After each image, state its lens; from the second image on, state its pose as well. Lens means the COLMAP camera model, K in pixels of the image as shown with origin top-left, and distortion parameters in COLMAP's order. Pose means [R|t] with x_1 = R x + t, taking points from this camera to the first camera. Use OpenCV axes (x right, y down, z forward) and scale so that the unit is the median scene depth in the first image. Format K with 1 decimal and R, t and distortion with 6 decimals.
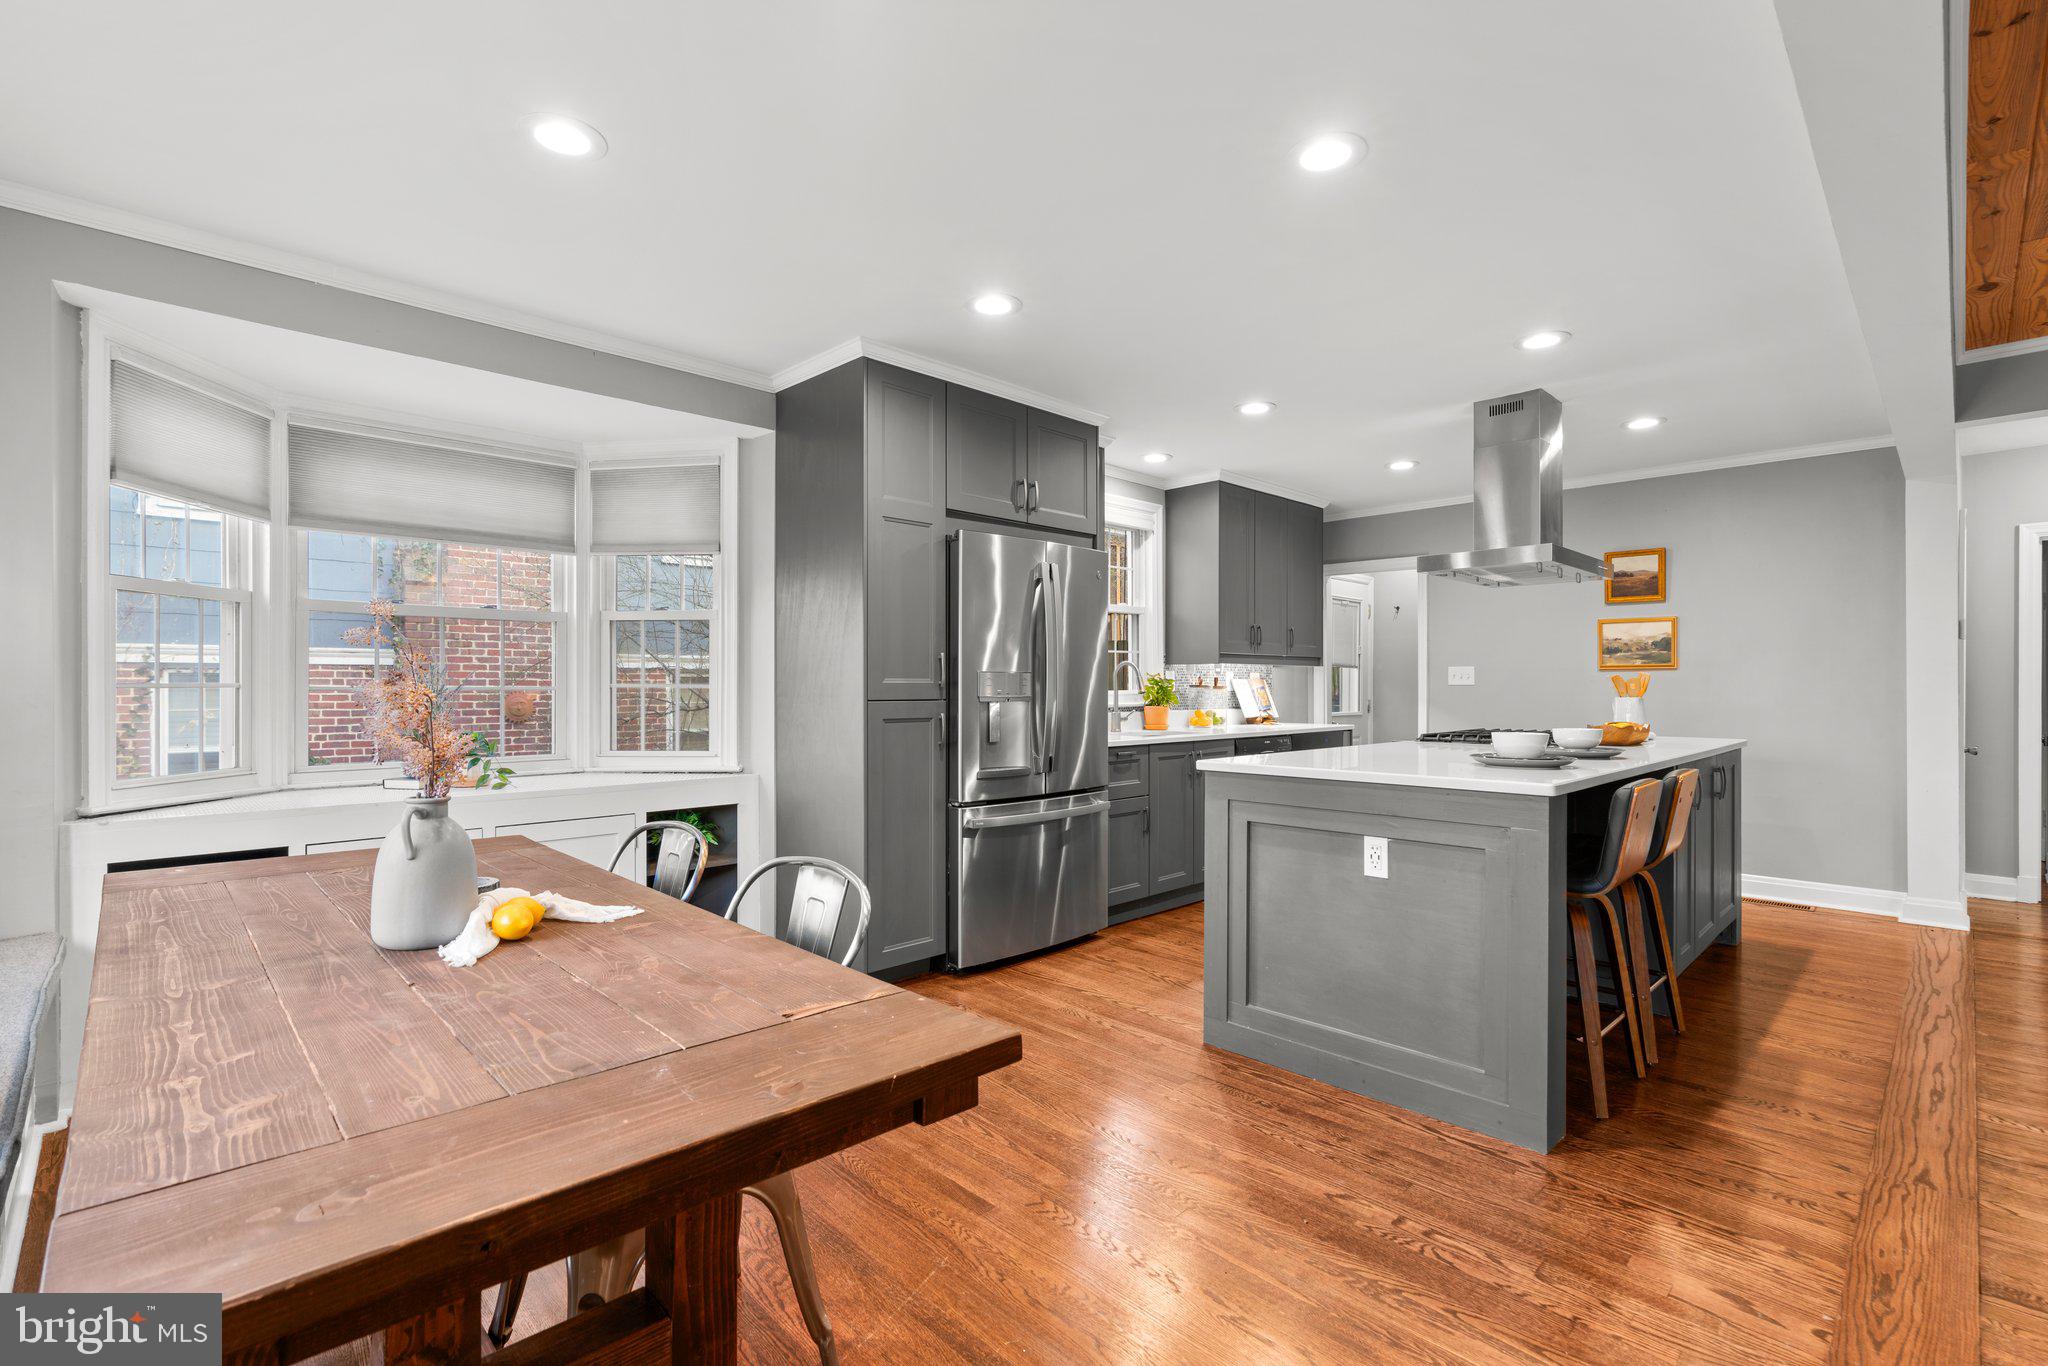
lens RADIAL K [[928.6, 0, 1024.0], [0, 928.6, 683.0], [0, 0, 1]] dist [-0.013447, 0.005840]
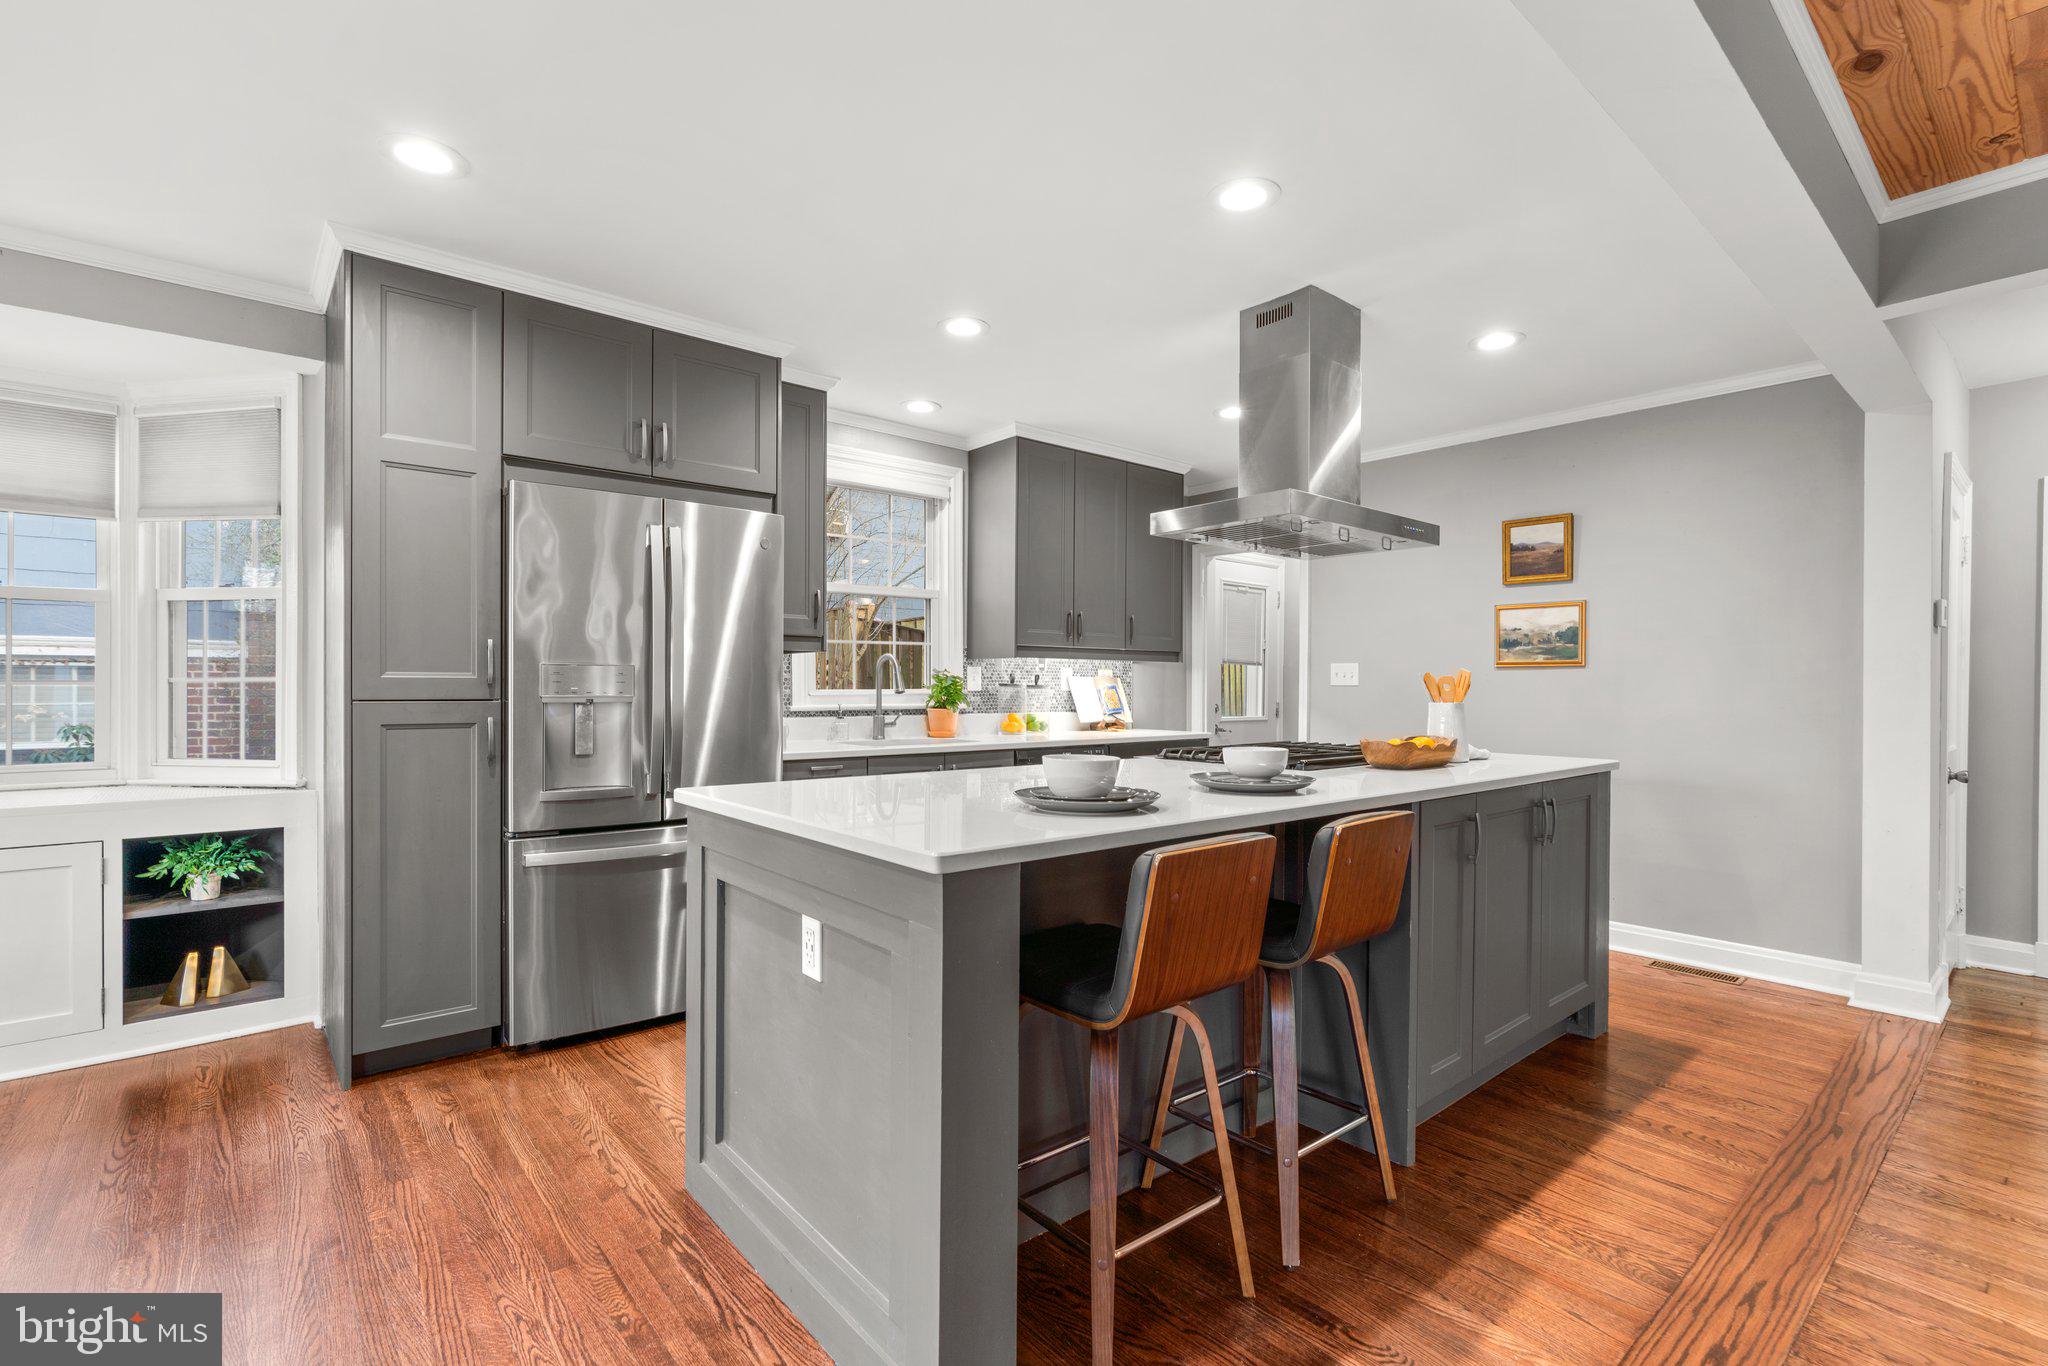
lens RADIAL K [[925.5, 0, 1029.7], [0, 925.5, 687.9], [0, 0, 1]] dist [-0.015206, 0.006449]
pose [[0.997681, 0.006133, -0.067790, 0.330985], [-0.005682, 0.999960, 0.006851, 0.000217], [0.067829, -0.006450, 0.997676, 0.210333]]
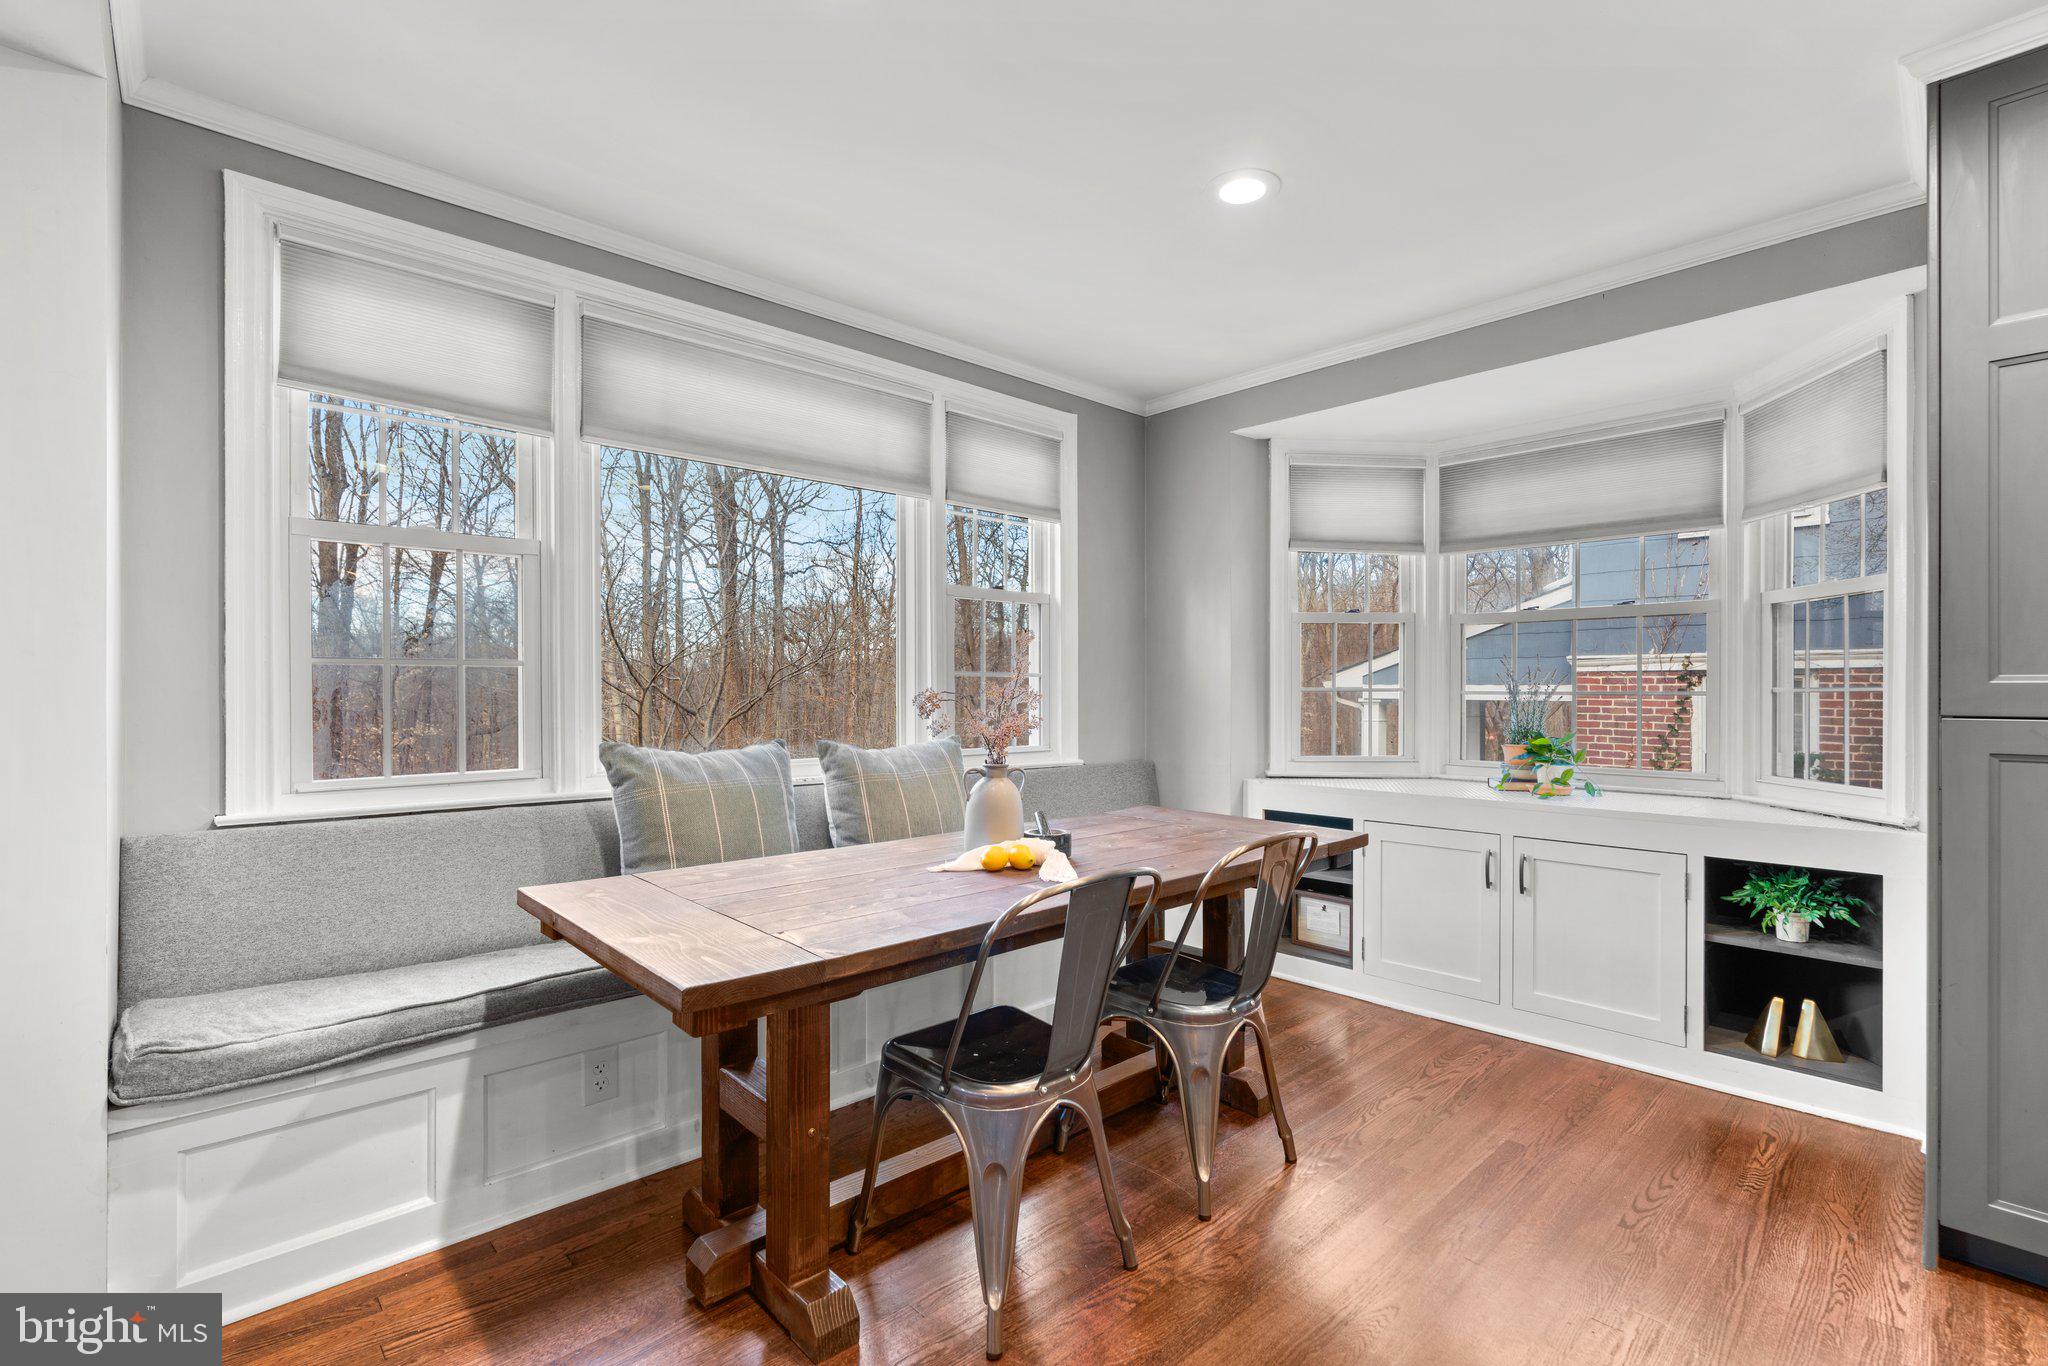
lens RADIAL K [[925.5, 0, 1029.7], [0, 925.5, 687.9], [0, 0, 1]] dist [-0.015206, 0.006449]
pose [[-0.019650, -0.003539, -0.999801, 0.280873], [0.001056, 0.999993, -0.003561, 0.003163], [0.999806, -0.001125, -0.019646, 0.361515]]
